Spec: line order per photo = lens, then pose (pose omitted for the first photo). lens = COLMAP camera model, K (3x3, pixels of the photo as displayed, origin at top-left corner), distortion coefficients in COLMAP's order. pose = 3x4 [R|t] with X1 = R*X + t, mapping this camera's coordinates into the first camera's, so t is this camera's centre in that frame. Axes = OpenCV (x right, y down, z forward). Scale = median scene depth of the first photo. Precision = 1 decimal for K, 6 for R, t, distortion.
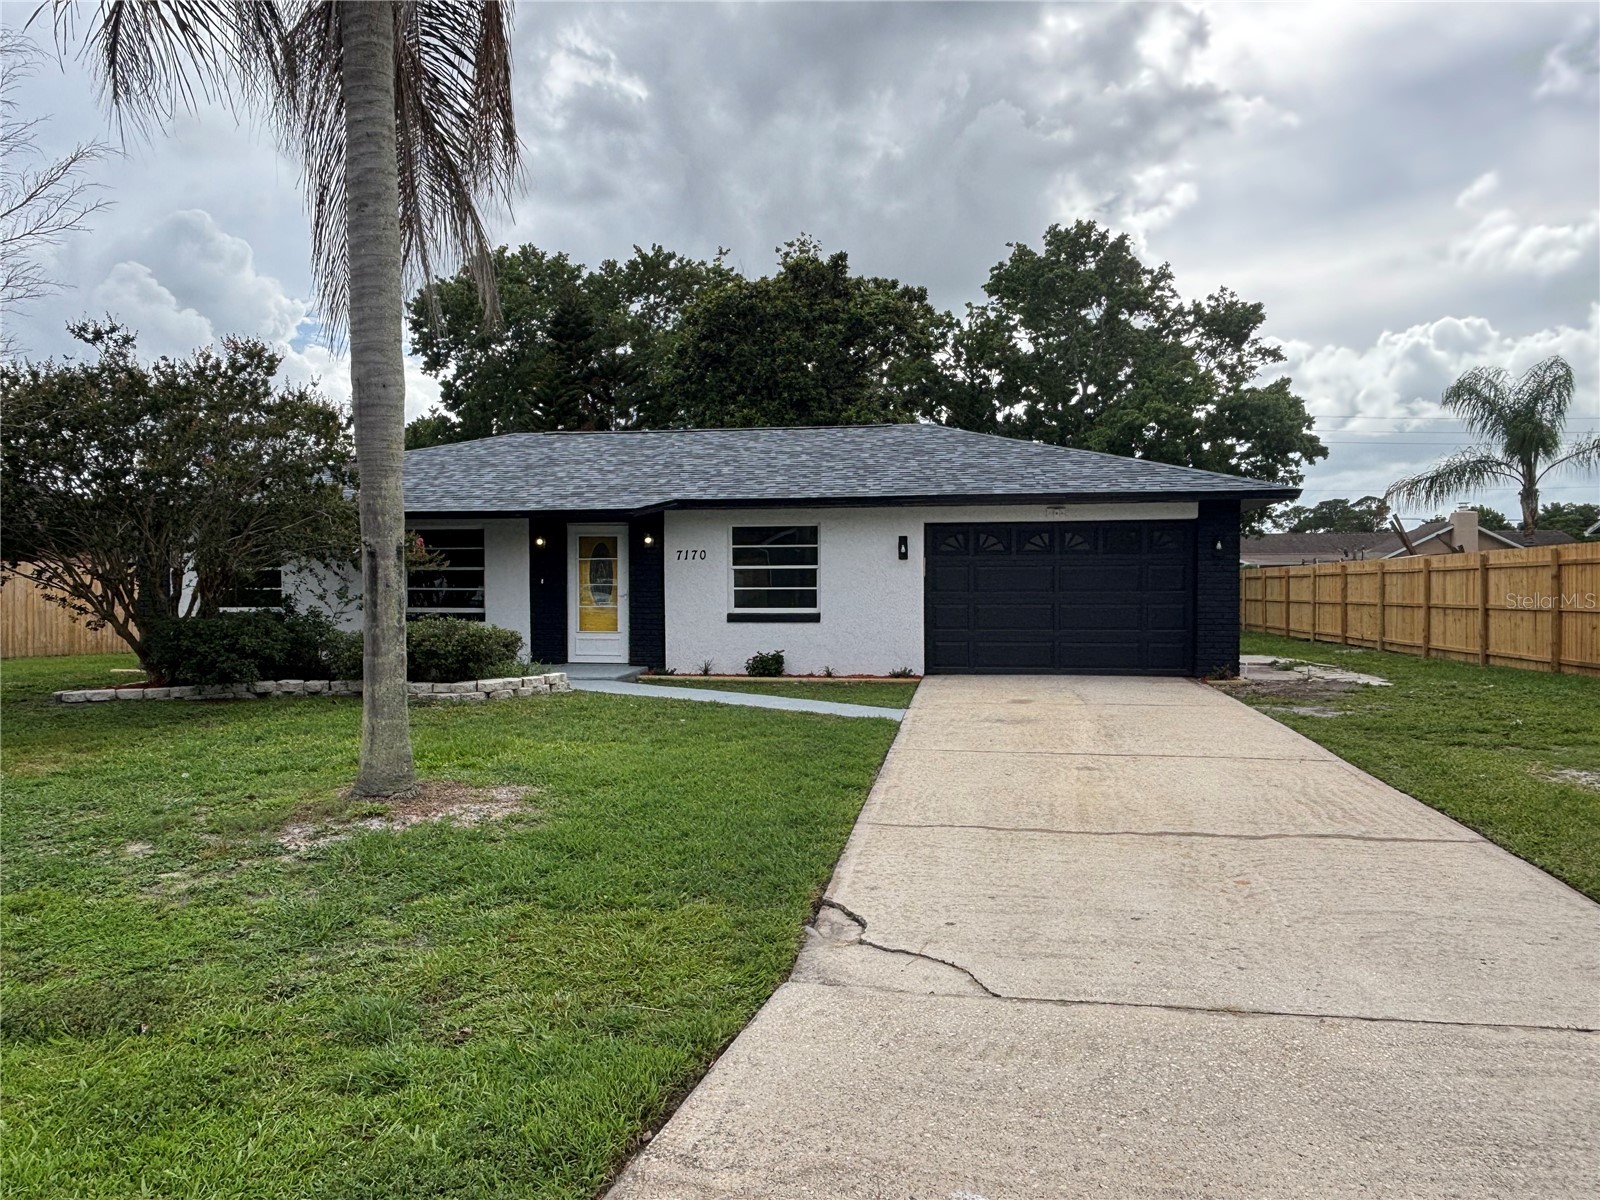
lens RADIAL K [[1151.3, 0, 800.0], [0, 1151.3, 600.0], [0, 0, 1]] dist [0.060868, -0.134000]
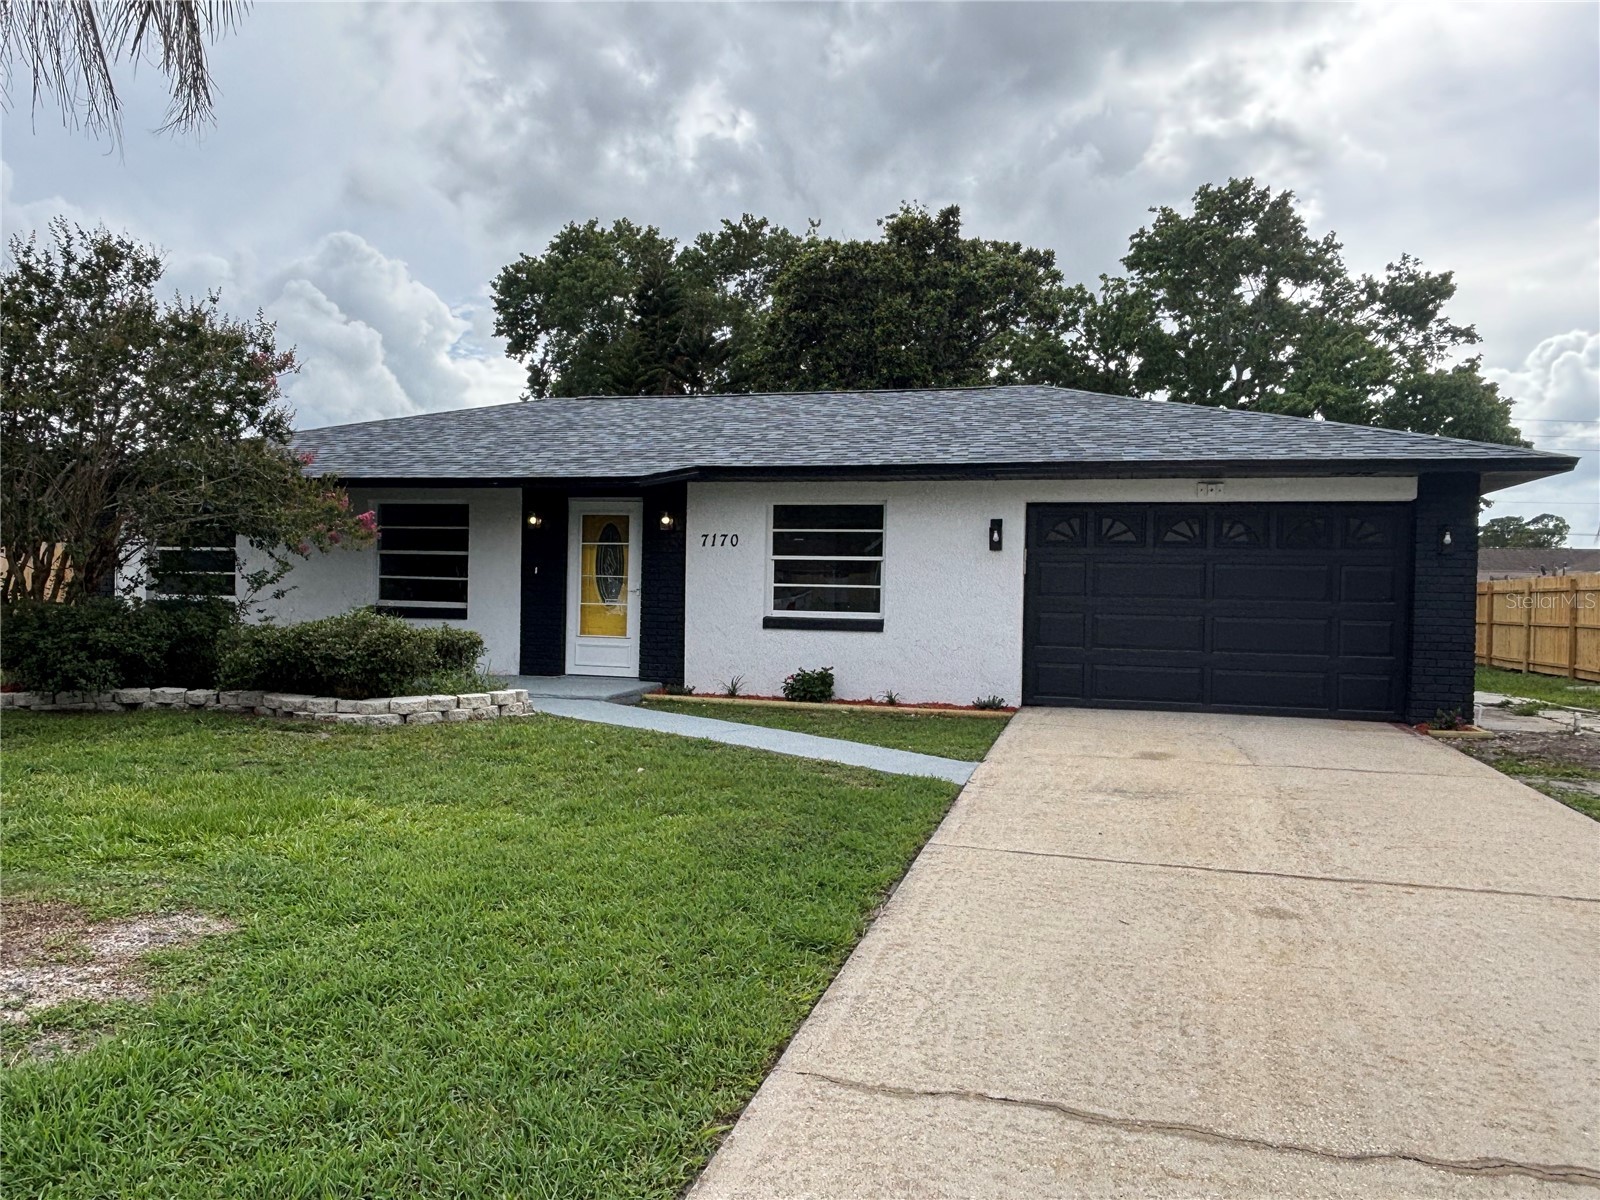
lens RADIAL K [[1151.3, 0, 800.0], [0, 1151.3, 600.0], [0, 0, 1]] dist [0.060868, -0.134000]
pose [[0.993575, 0.024167, -0.110562, 0.043621], [-0.025072, 0.999663, -0.006801, 0.004725], [0.110361, 0.009530, 0.993846, 0.228115]]
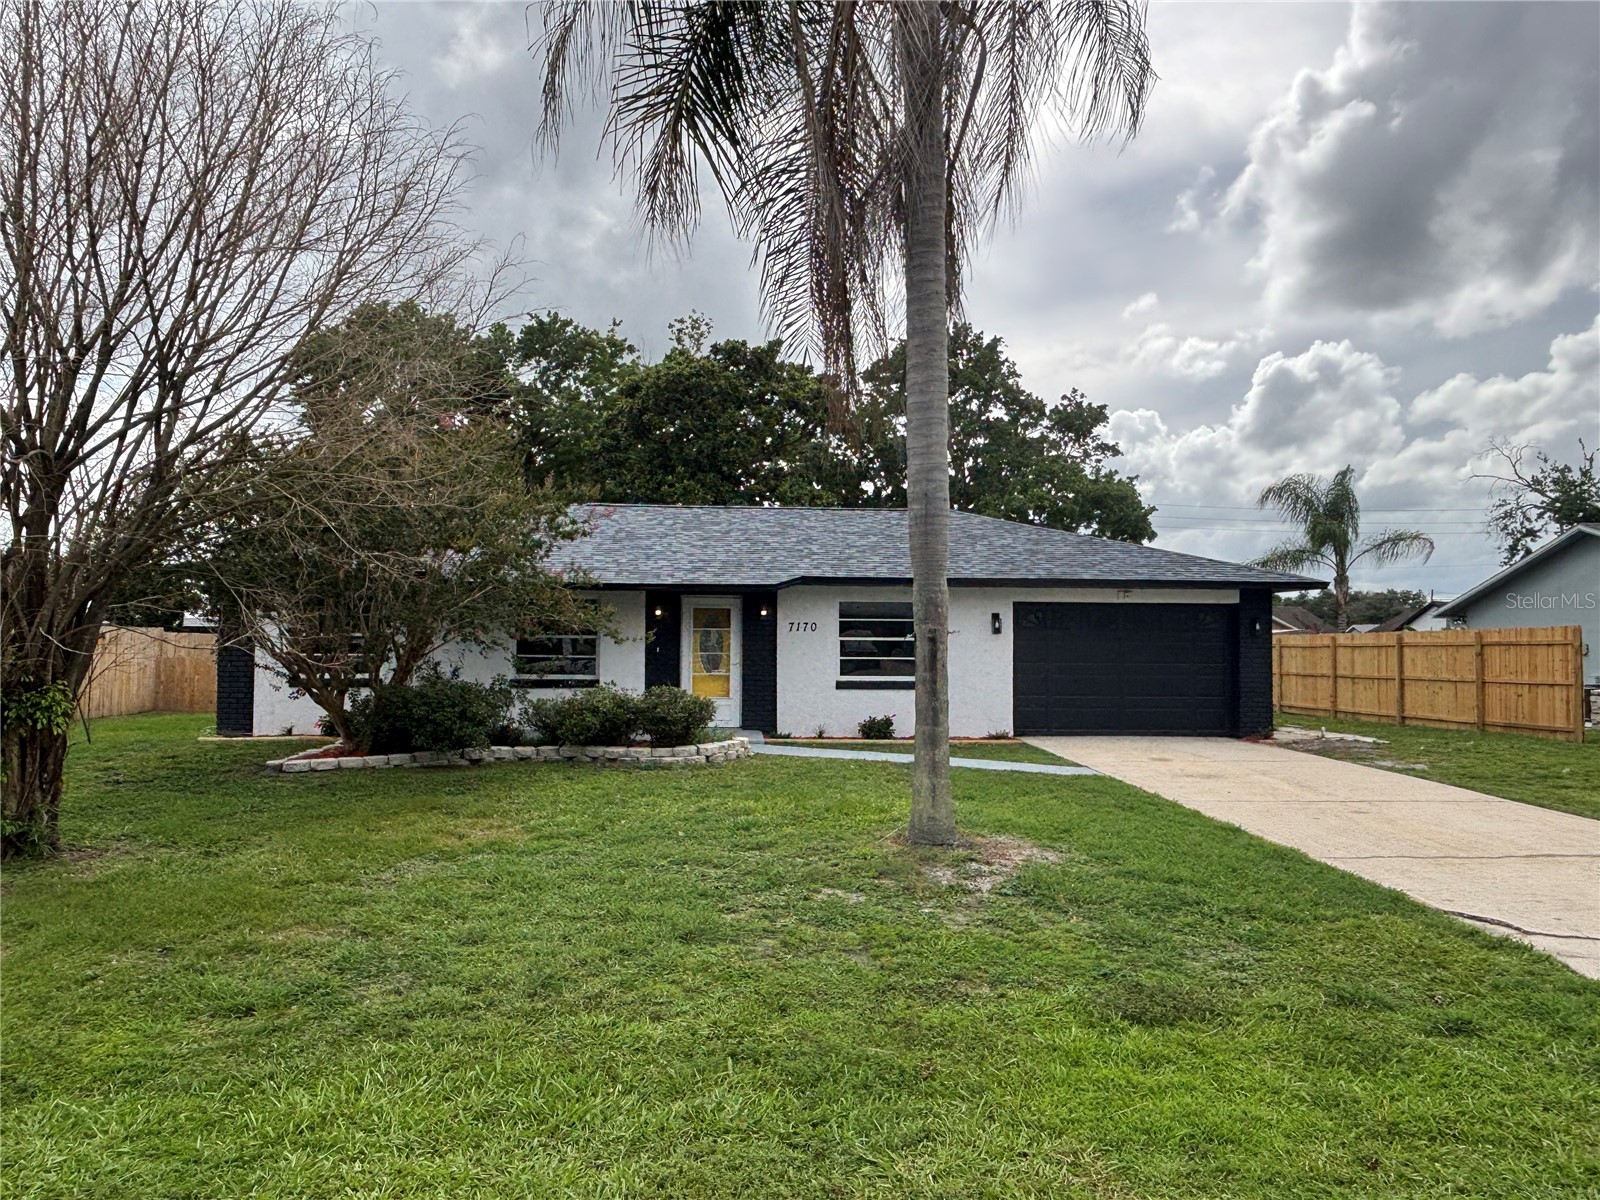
lens RADIAL K [[1151.3, 0, 800.0], [0, 1151.3, 600.0], [0, 0, 1]] dist [0.060868, -0.134000]
pose [[0.973241, 0.019382, 0.228967, -0.330100], [-0.007395, 0.998562, -0.053098, -0.006426], [-0.229666, 0.049984, 0.971985, -0.050619]]
